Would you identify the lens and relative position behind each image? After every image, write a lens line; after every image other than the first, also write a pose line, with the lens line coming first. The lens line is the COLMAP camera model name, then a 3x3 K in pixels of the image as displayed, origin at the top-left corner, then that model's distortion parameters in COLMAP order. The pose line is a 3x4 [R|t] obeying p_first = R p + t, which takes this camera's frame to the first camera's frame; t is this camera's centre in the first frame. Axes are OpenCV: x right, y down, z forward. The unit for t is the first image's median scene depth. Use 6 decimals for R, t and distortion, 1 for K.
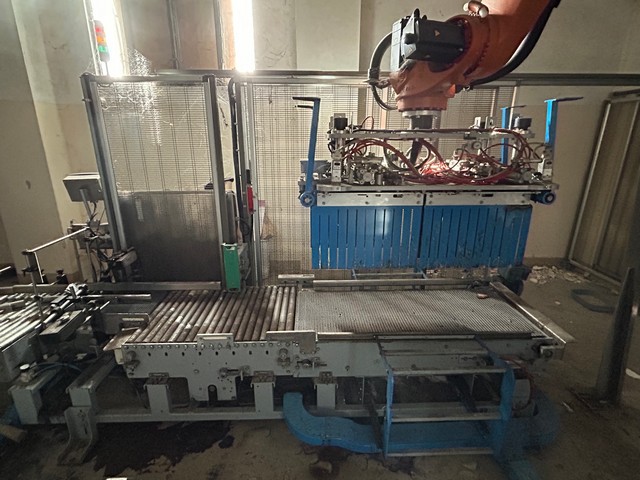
lens RADIAL K [[328.9, 0, 321.2], [0, 328.9, 237.9], [0, 0, 1]] dist [-0.005066, 0.000062]
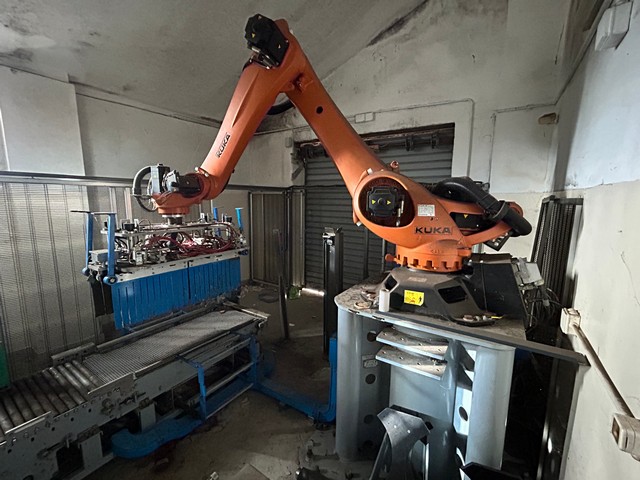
lens RADIAL K [[276.5, 0, 320.2], [0, 276.5, 239.7], [0, 0, 1]] dist [0.001753, 0.000030]
pose [[0.575534, -0.118767, 0.809107, -0.419604], [0.231843, 0.972501, -0.022163, -0.047024], [-0.784225, 0.200341, 0.587243, -0.393271]]
